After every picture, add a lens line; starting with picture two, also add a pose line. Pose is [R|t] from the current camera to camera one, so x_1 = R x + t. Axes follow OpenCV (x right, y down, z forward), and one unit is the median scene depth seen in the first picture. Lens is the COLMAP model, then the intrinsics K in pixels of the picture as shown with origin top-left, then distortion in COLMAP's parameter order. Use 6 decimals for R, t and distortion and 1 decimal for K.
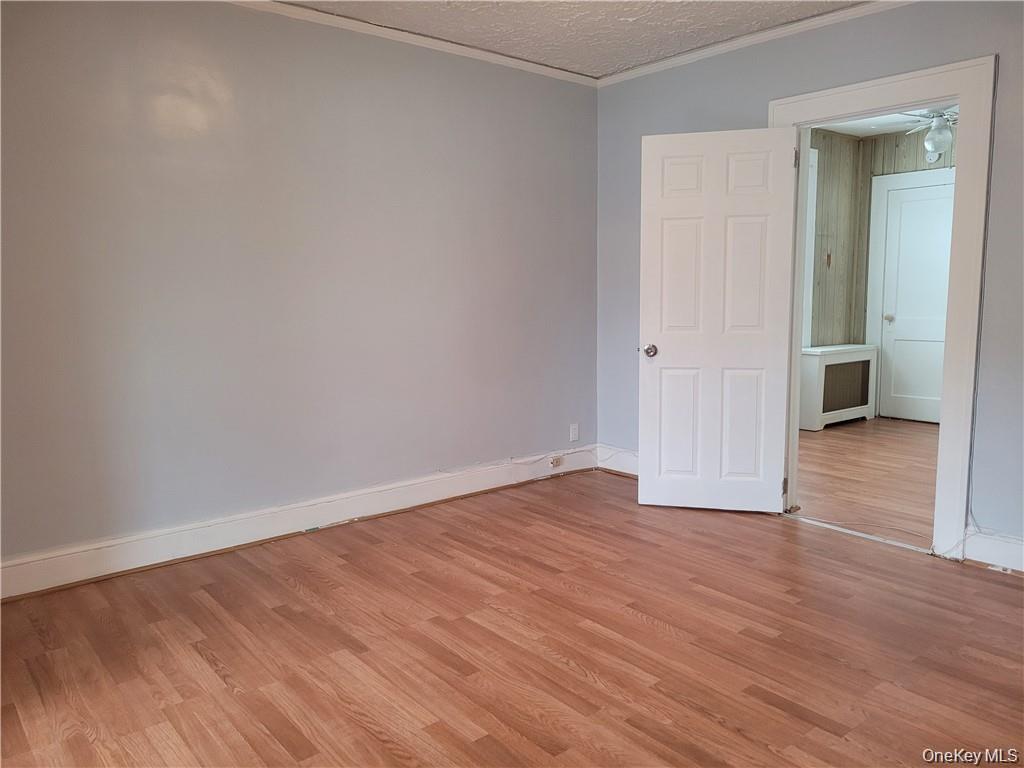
lens RADIAL K [[771.9, 0, 521.3], [0, 771.9, 387.7], [0, 0, 1]] dist [0.039158, -0.026418]
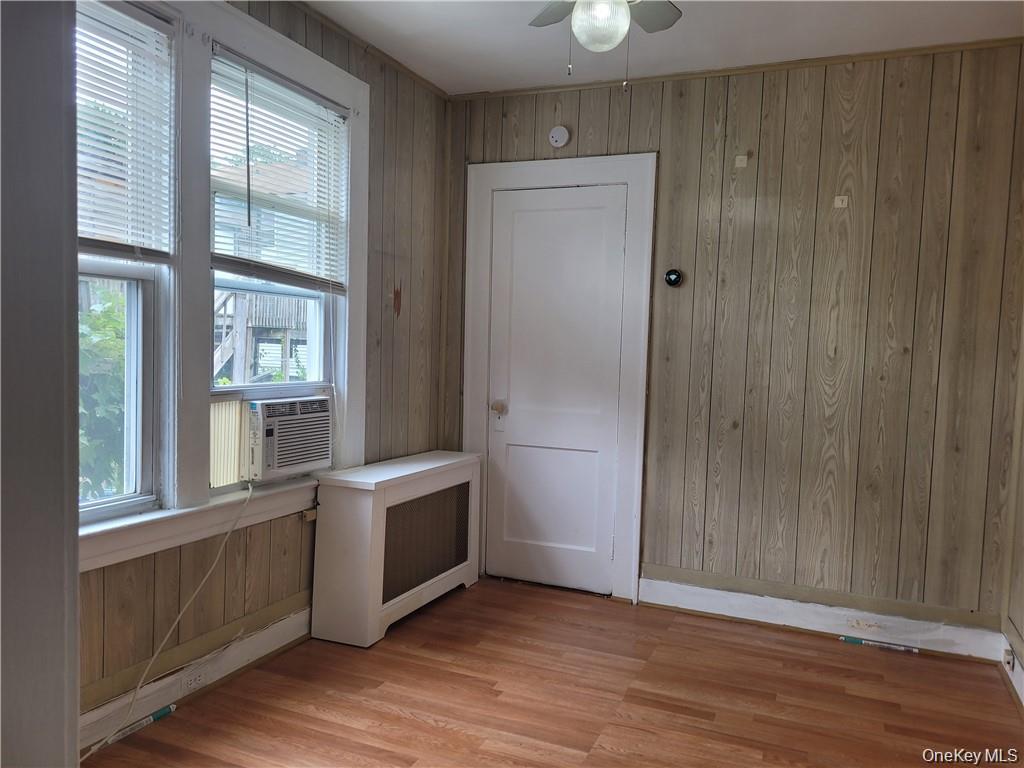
lens RADIAL K [[771.9, 0, 512.6], [0, 771.9, 383.0], [0, 0, 1]] dist [0.039158, -0.026418]
pose [[0.893261, 0.011018, 0.449403, 0.404640], [0.016964, 0.998161, -0.058191, -0.132560], [-0.449218, 0.059603, 0.891432, 0.870831]]
